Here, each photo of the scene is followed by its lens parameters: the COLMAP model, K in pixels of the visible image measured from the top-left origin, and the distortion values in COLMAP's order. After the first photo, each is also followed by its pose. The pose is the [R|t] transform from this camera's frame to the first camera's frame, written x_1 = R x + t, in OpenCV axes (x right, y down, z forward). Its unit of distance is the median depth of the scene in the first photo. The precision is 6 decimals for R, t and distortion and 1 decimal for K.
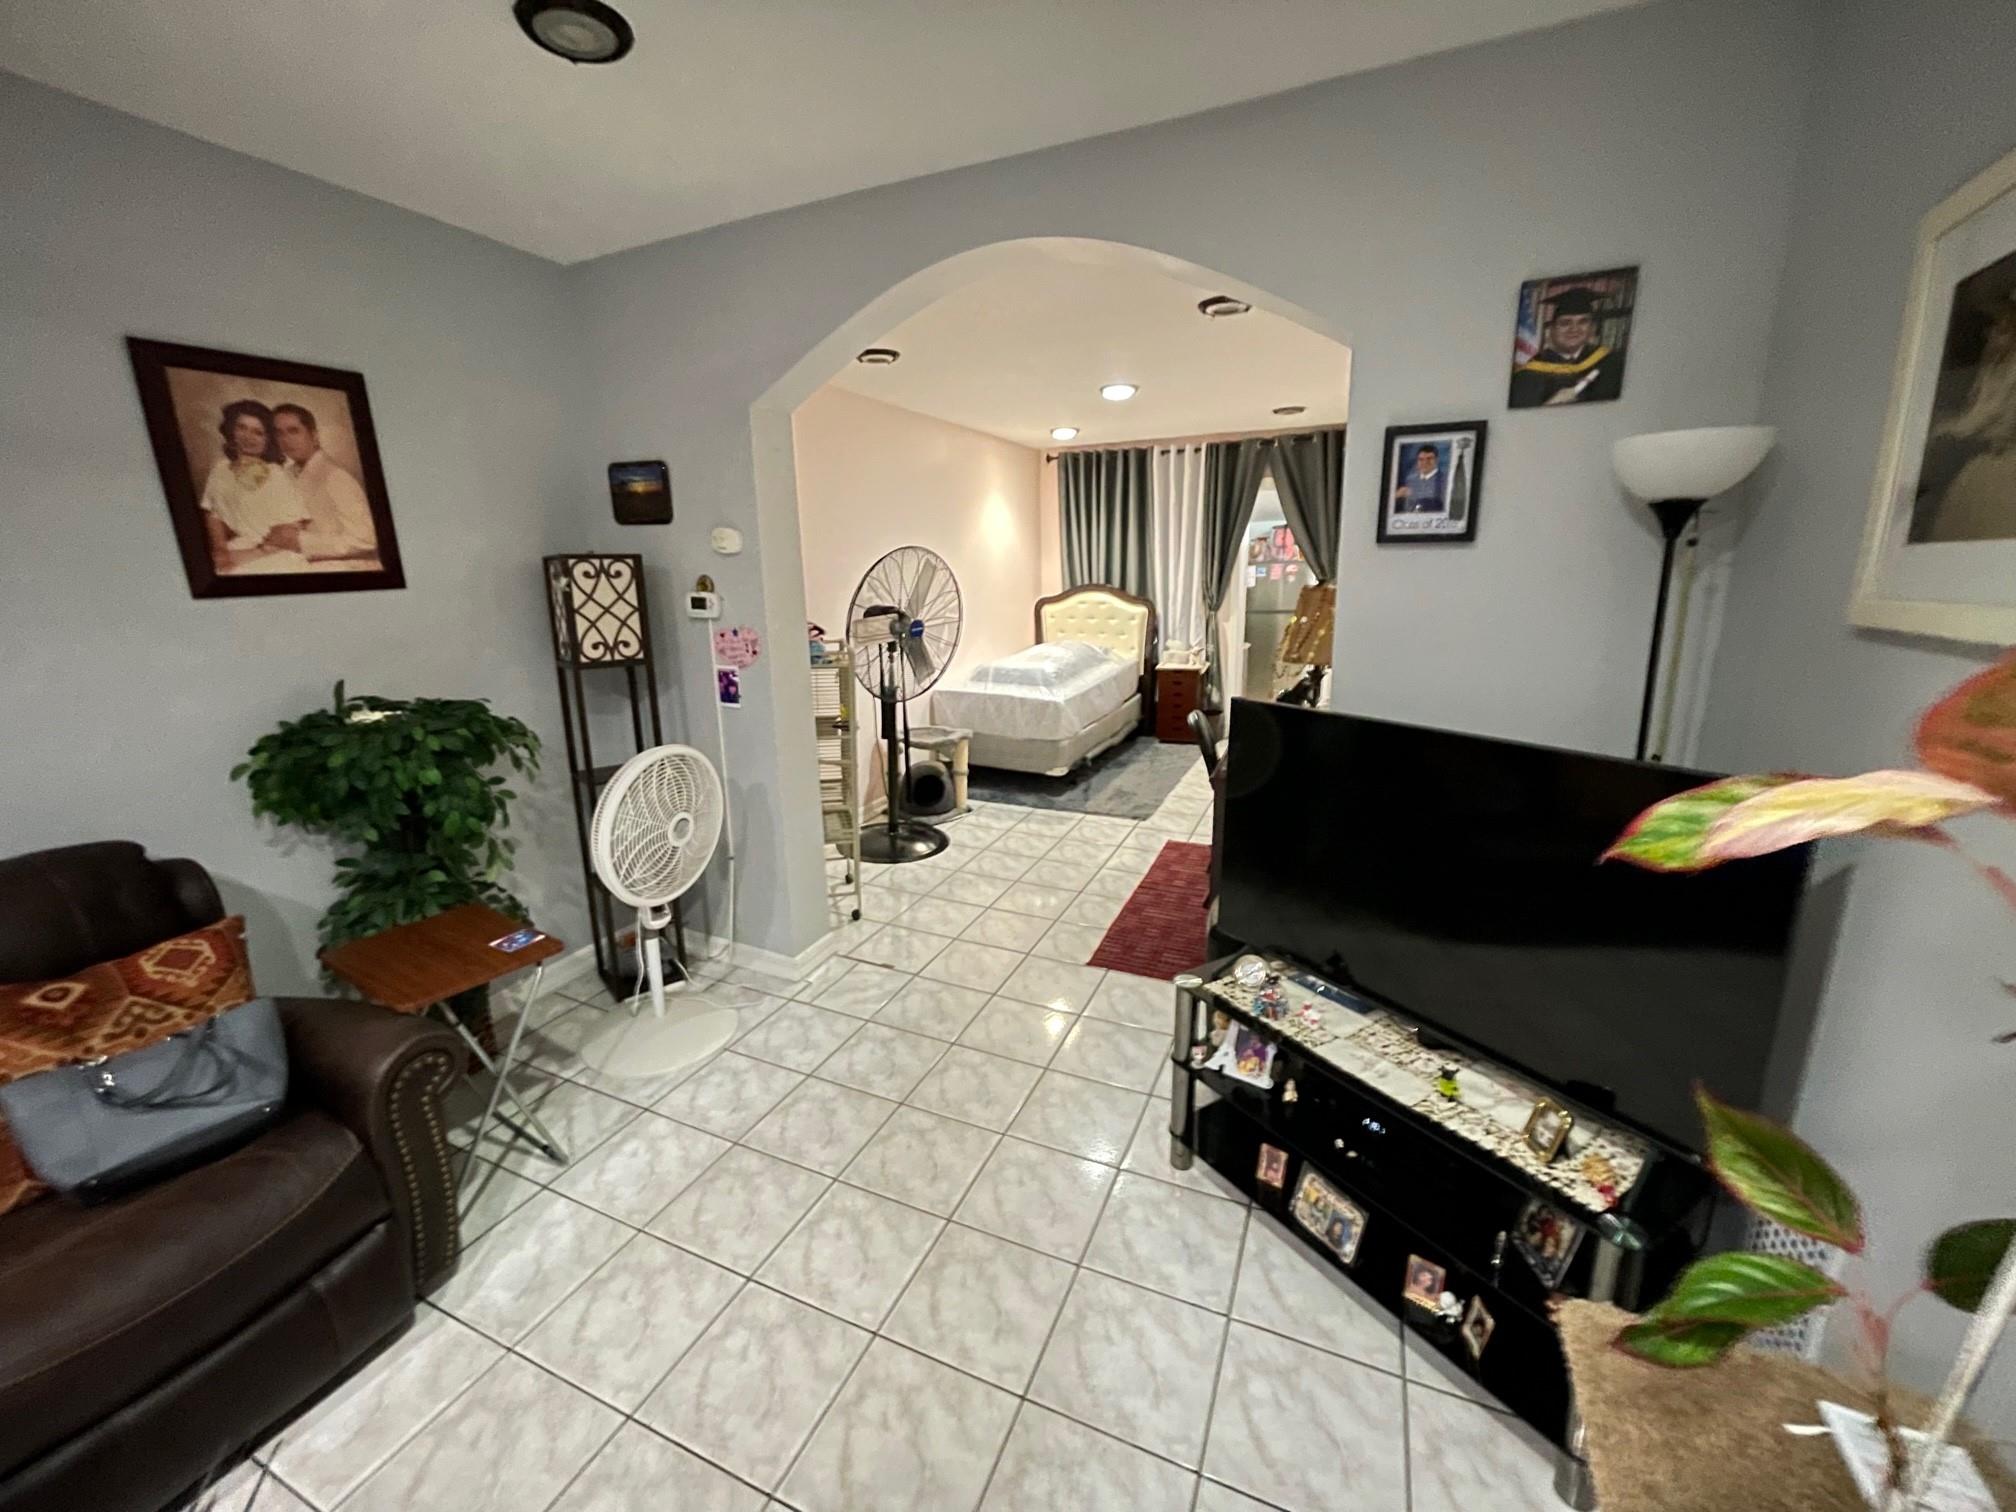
lens RADIAL K [[817.4, 0, 1006.1], [0, 817.4, 754.5], [0, 0, 1]] dist [0.004198, -0.002830]
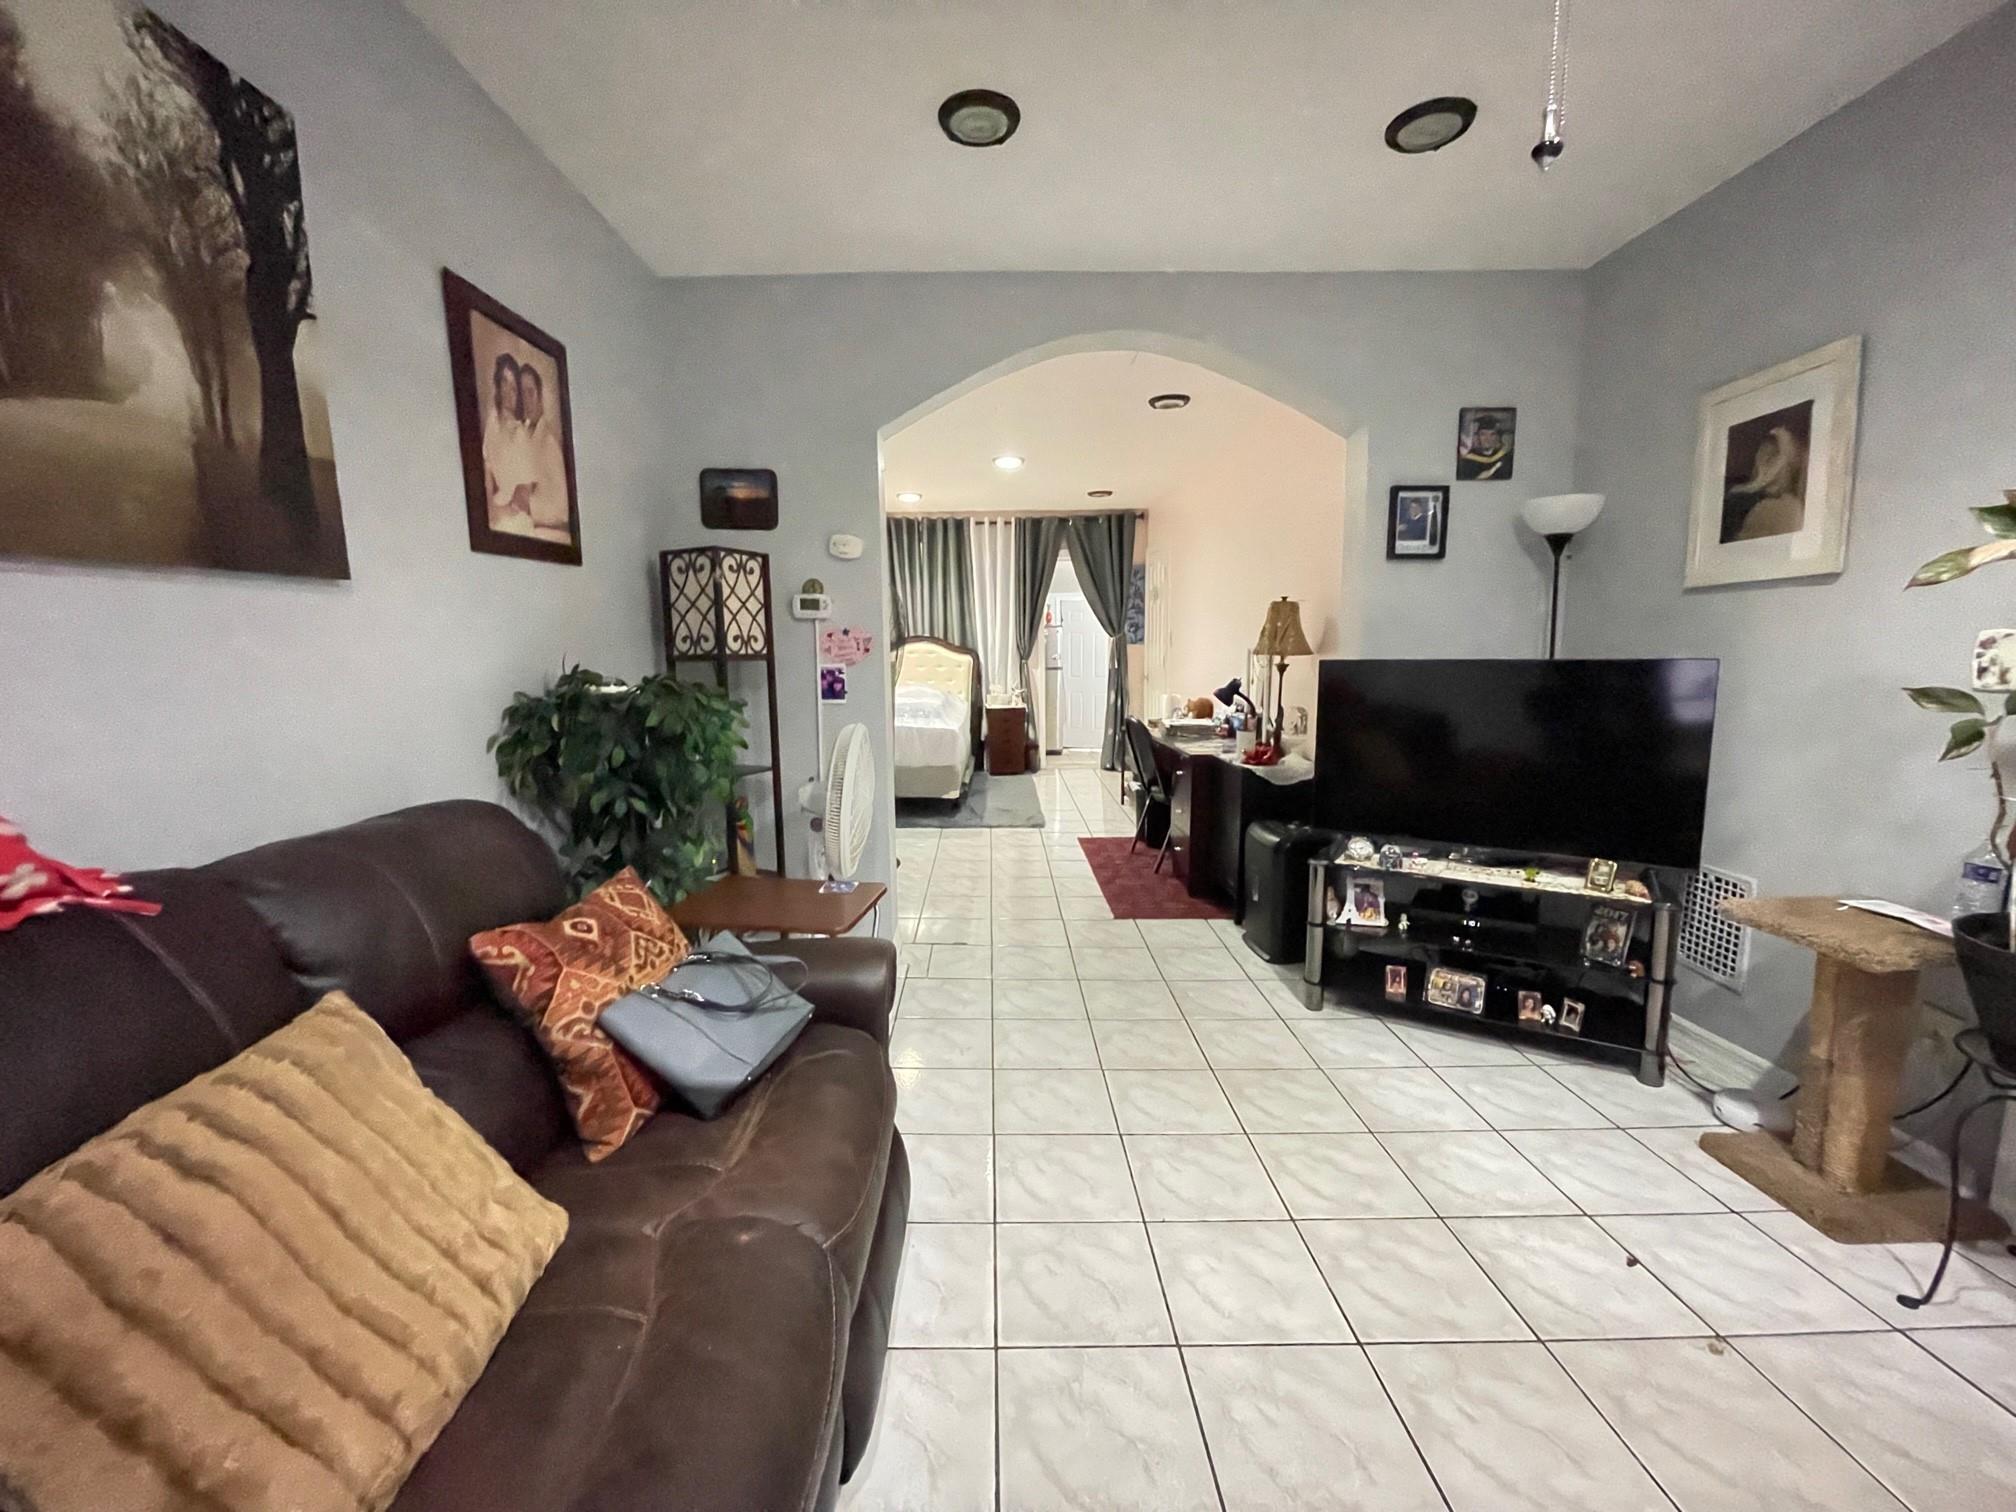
lens RADIAL K [[817.4, 0, 1000.3], [0, 817.4, 752.5], [0, 0, 1]] dist [0.004198, -0.002830]
pose [[0.906546, -0.044849, 0.419717, -0.352813], [0.089663, 0.992108, -0.087650, 0.069930], [-0.412474, 0.117092, 0.903413, -0.019563]]
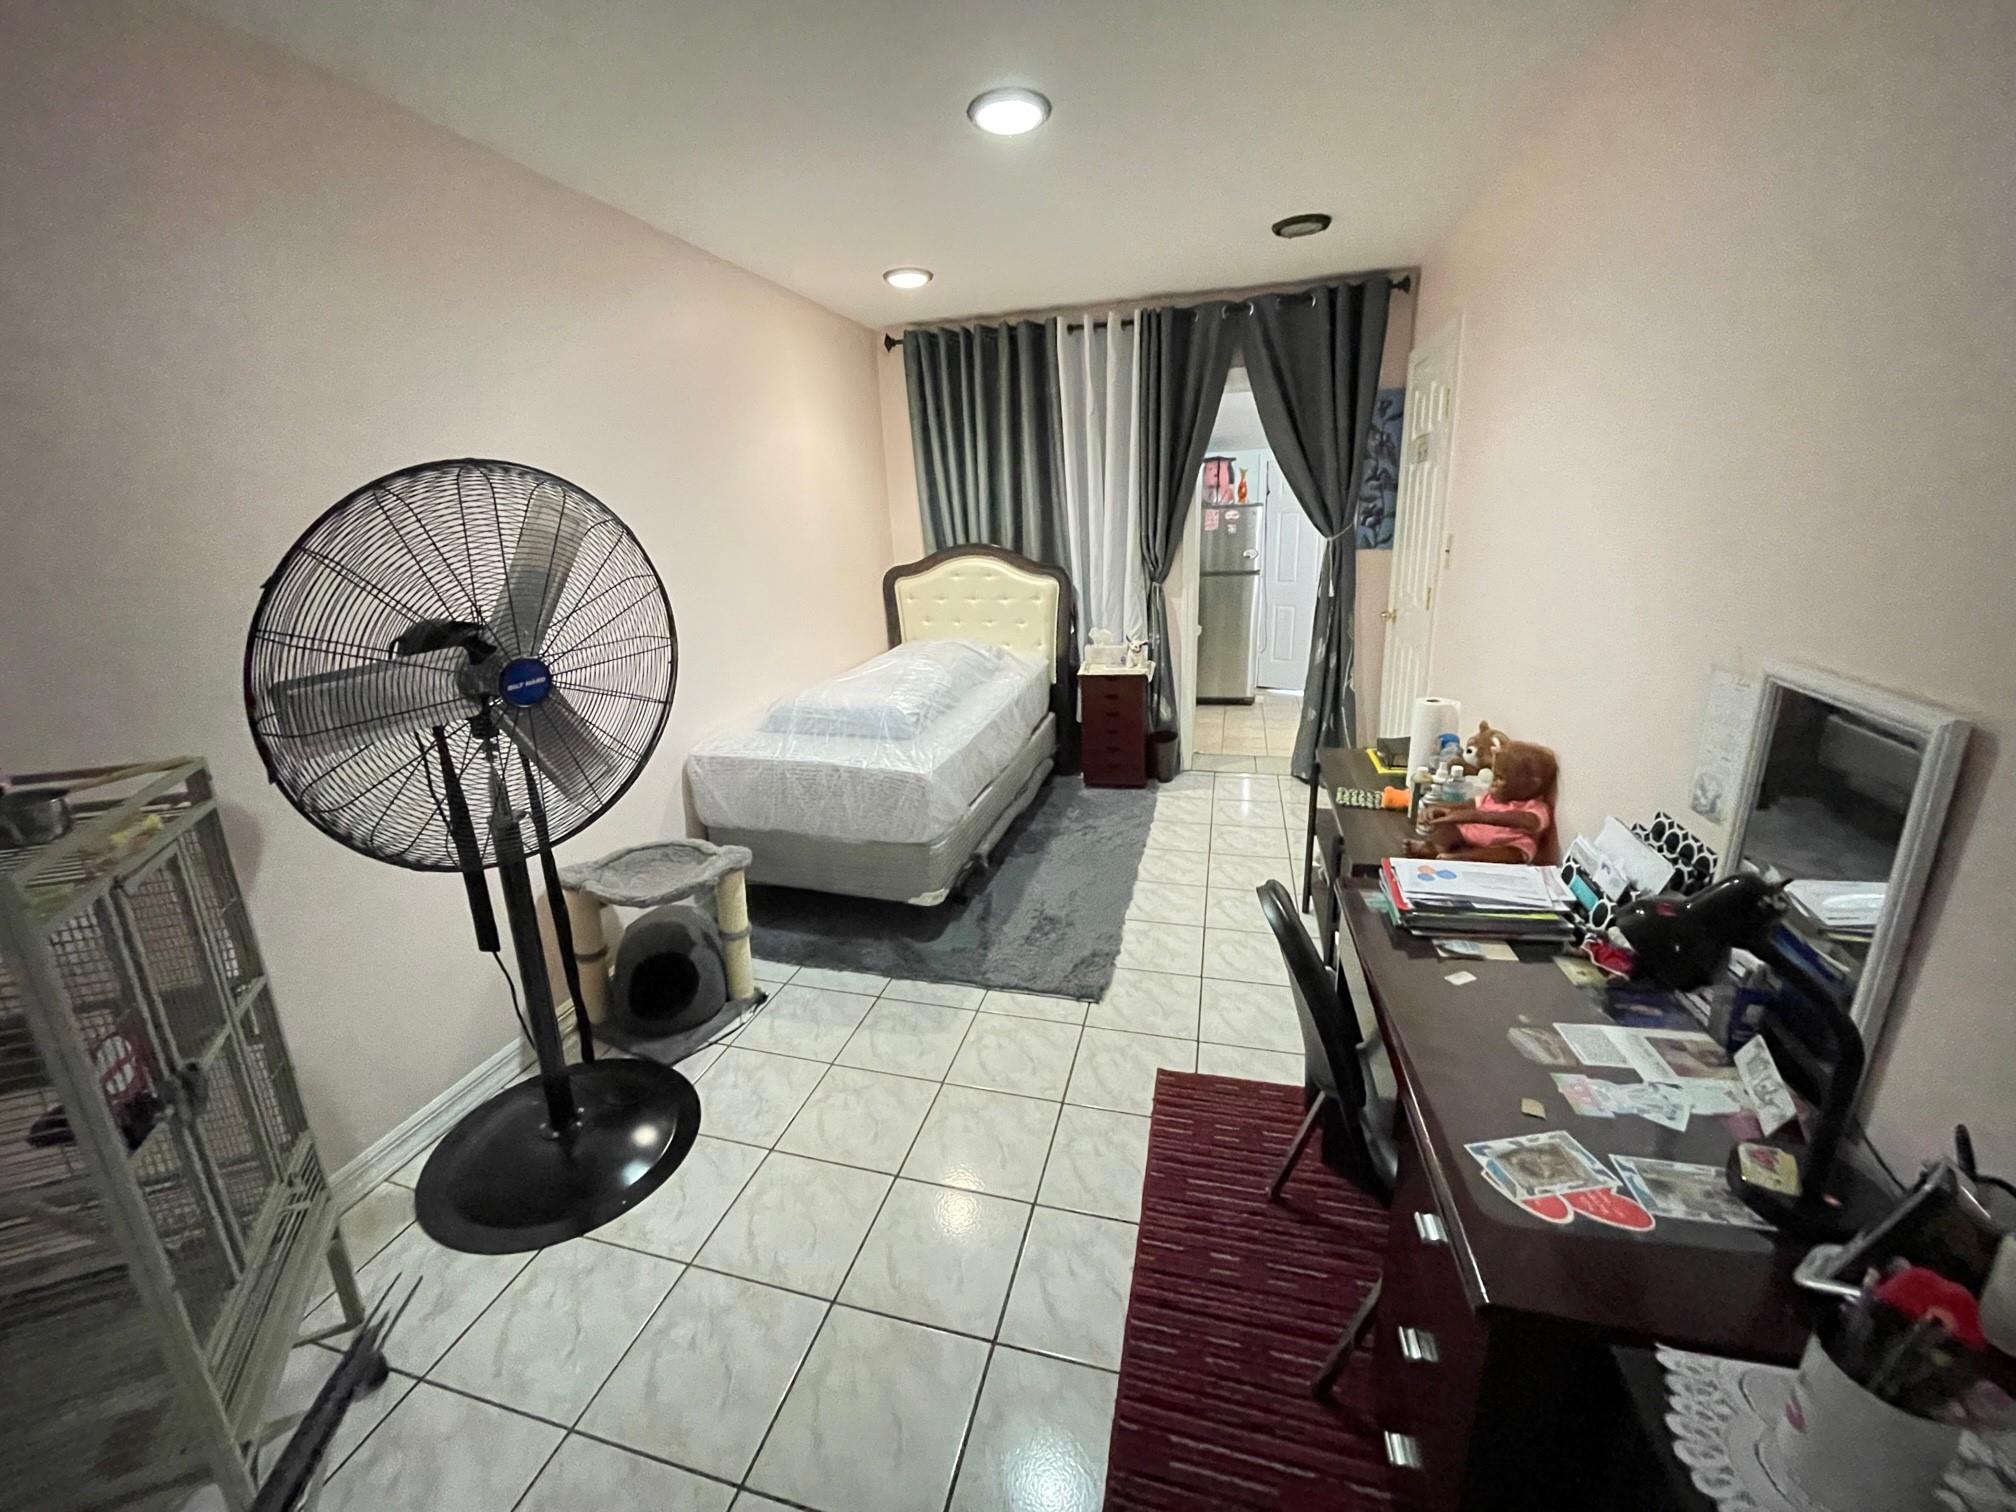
lens RADIAL K [[817.4, 0, 1012.0], [0, 817.4, 749.4], [0, 0, 1]] dist [0.004198, -0.002830]
pose [[0.987306, -0.062780, 0.145893, 0.046431], [0.056039, 0.997183, 0.049866, -0.106344], [-0.148613, -0.041057, 0.988043, 0.483582]]
